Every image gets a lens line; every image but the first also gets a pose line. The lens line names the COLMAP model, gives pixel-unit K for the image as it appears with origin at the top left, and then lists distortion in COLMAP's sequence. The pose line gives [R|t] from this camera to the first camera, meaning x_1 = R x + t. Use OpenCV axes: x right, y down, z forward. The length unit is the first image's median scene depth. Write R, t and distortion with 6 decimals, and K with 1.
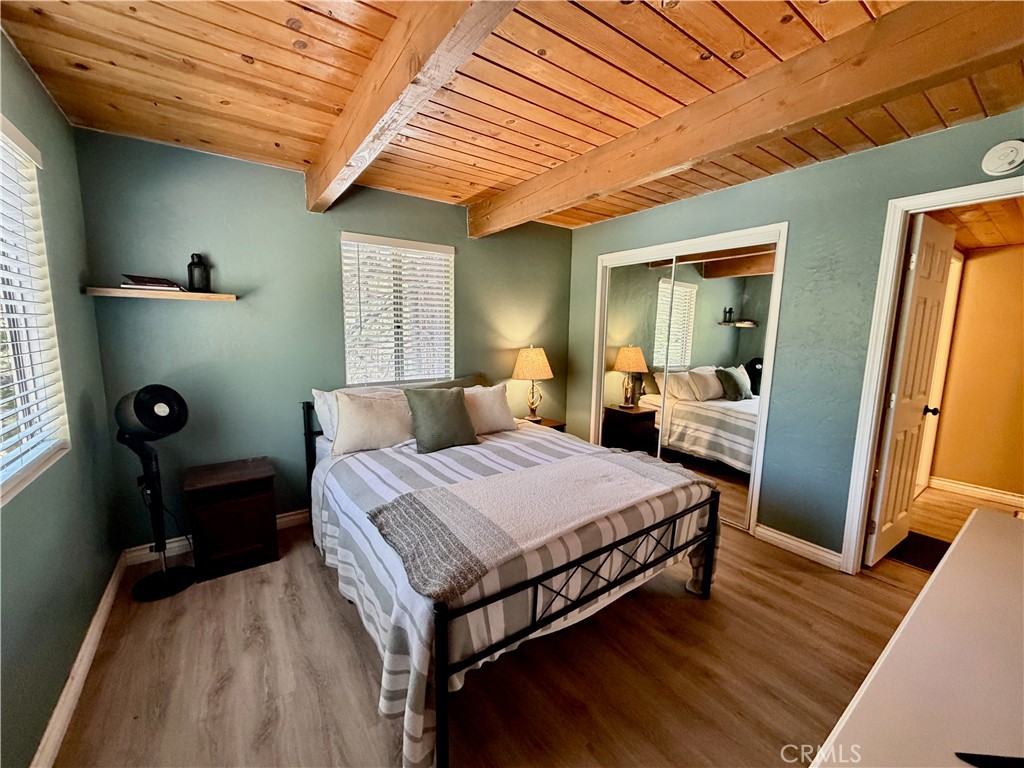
lens RADIAL K [[408.8, 0, 509.7], [0, 408.8, 384.0], [0, 0, 1]] dist [0.000059, -0.000253]
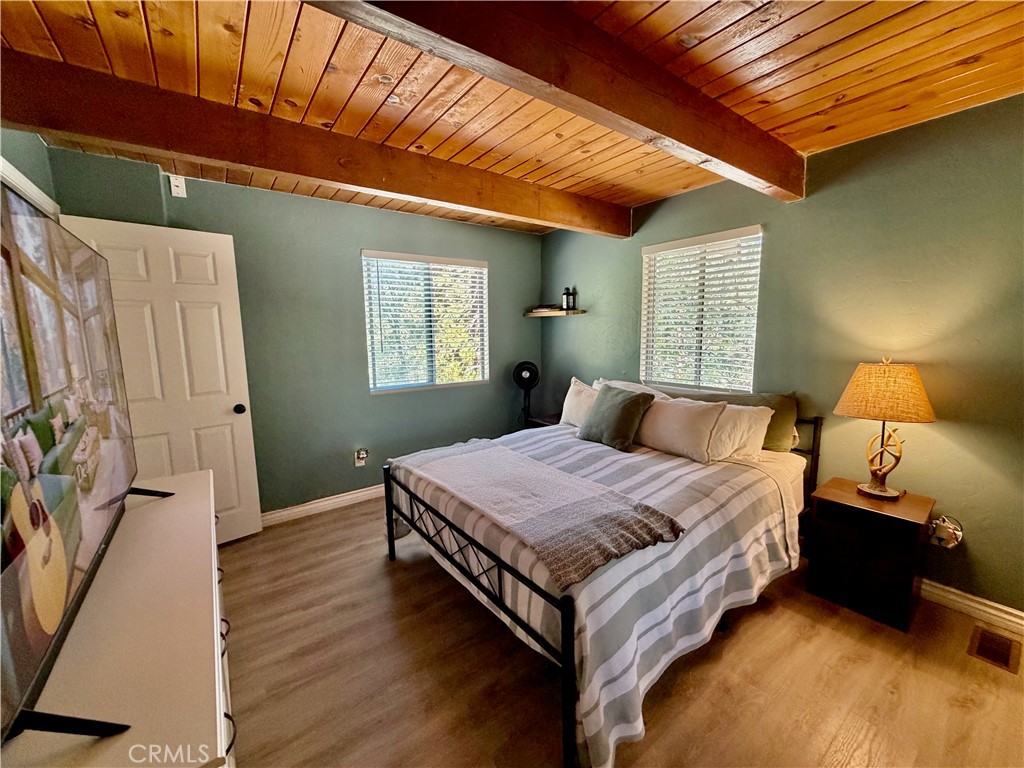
lens RADIAL K [[408.8, 0, 508.9], [0, 408.8, 385.4], [0, 0, 1]] dist [0.000059, -0.000253]
pose [[-0.003522, 0.114860, -0.993375, 0.888754], [-0.130116, 0.984884, 0.114340, -0.081301], [0.991492, 0.129657, 0.011476, 0.748220]]
